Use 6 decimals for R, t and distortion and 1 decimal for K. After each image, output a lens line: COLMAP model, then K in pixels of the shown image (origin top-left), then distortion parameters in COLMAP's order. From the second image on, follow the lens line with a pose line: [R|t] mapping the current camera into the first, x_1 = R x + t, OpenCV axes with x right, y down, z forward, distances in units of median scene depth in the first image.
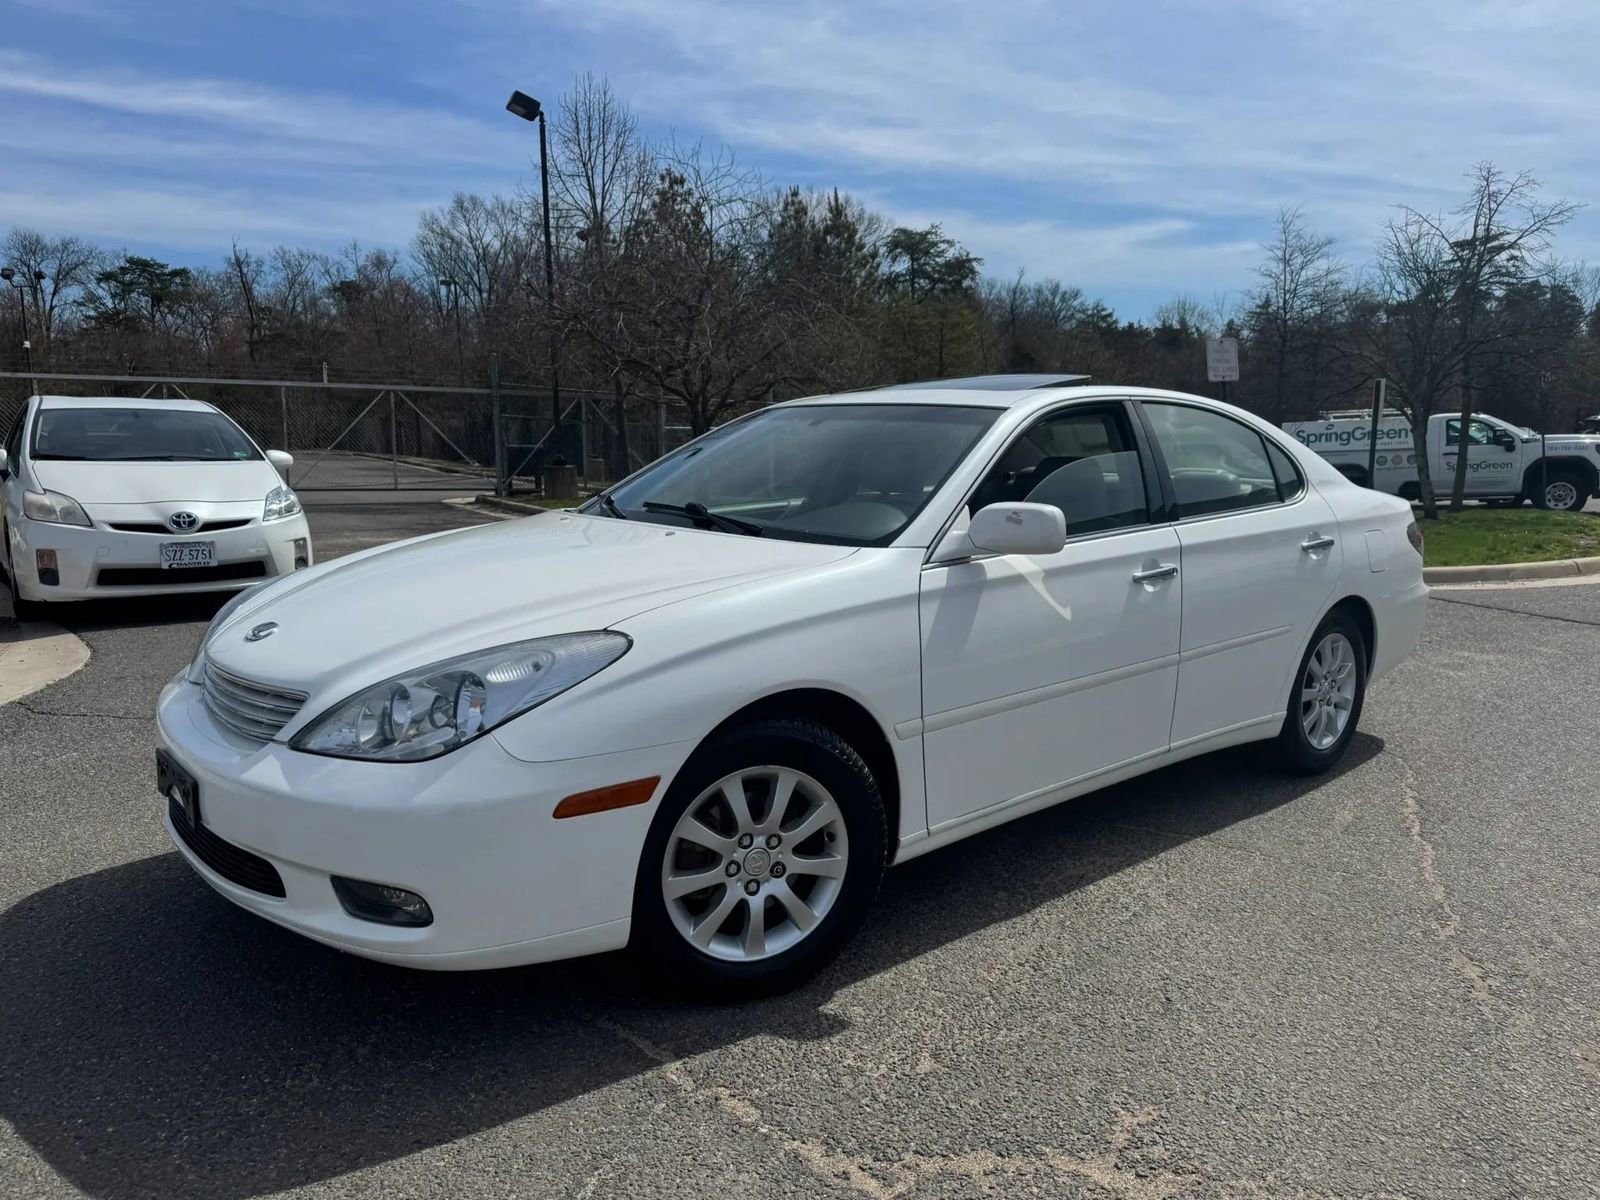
lens RADIAL K [[1125.2, 0, 796.9], [0, 1125.2, 596.9], [0, 0, 1]] dist [0.038935, -0.049828]
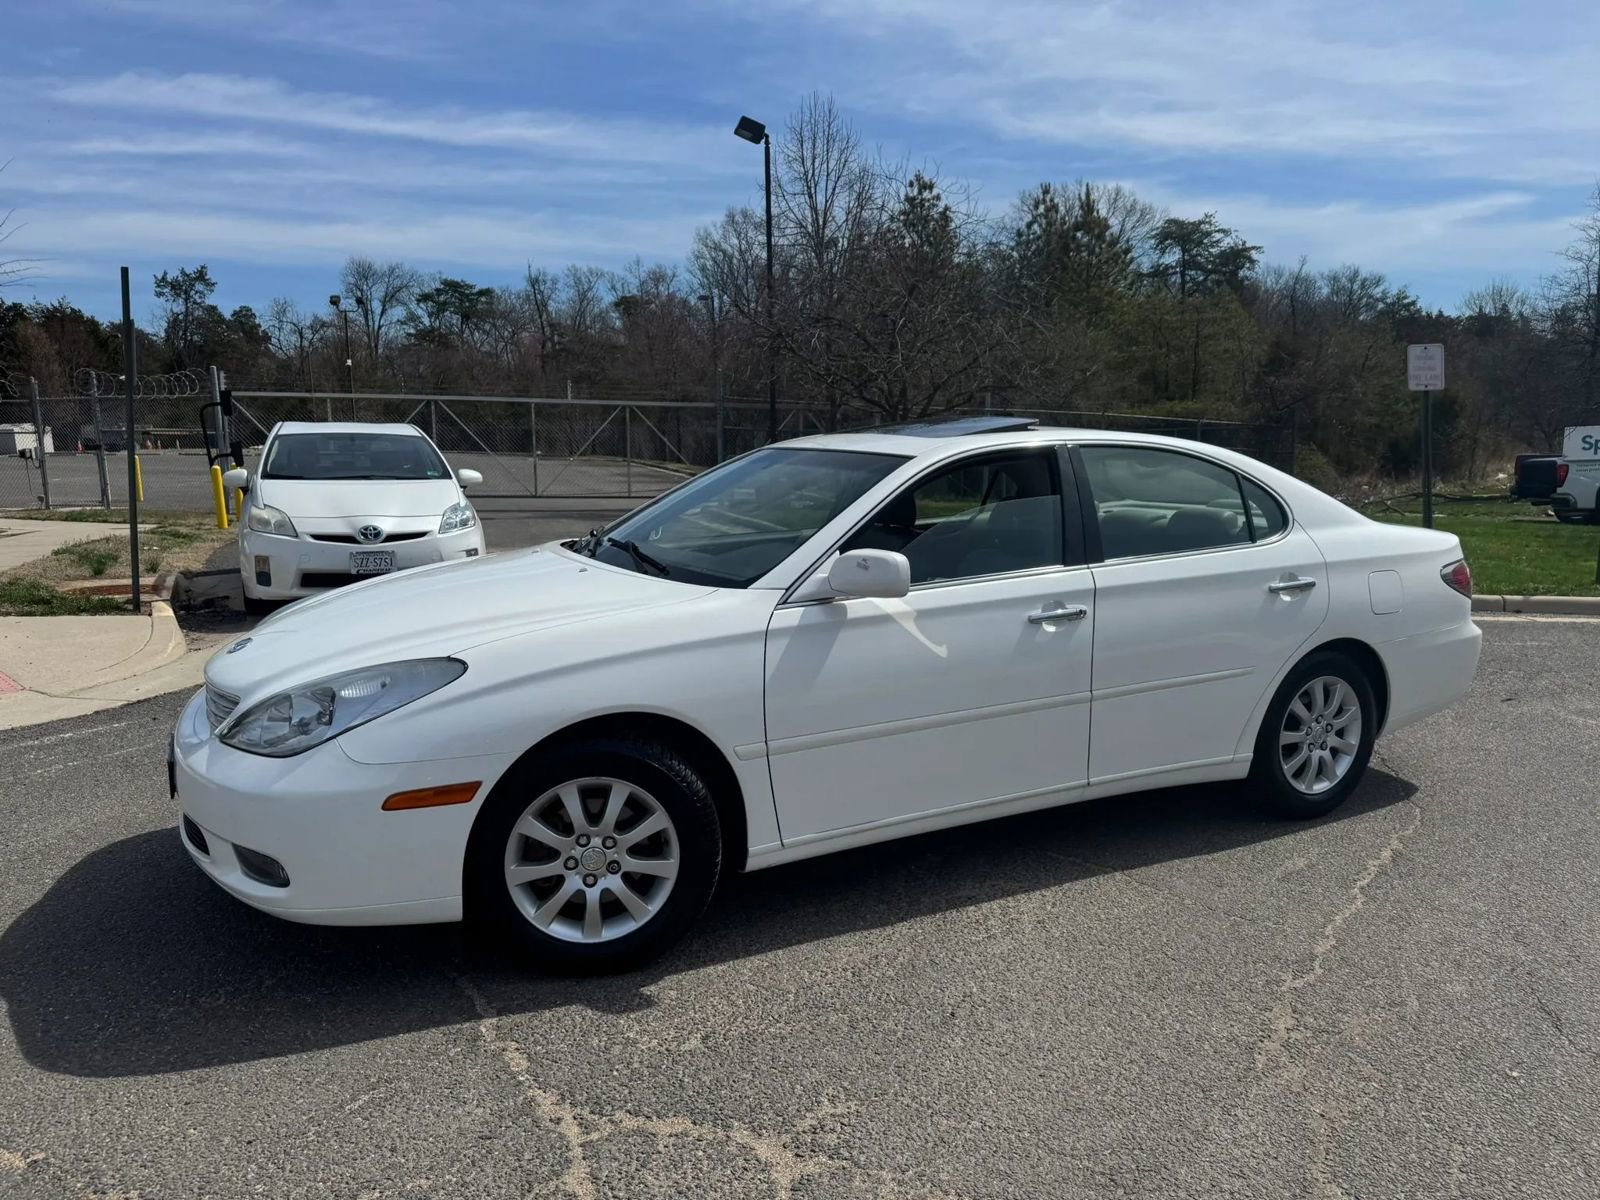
lens RADIAL K [[1129.3, 0, 804.5], [0, 1129.3, 600.9], [0, 0, 1]] dist [0.027771, -0.036502]
pose [[0.974370, 0.027551, -0.223257, 0.146641], [-0.026968, 0.999620, 0.005662, -0.015007], [0.223329, 0.000503, 0.974743, -0.031728]]
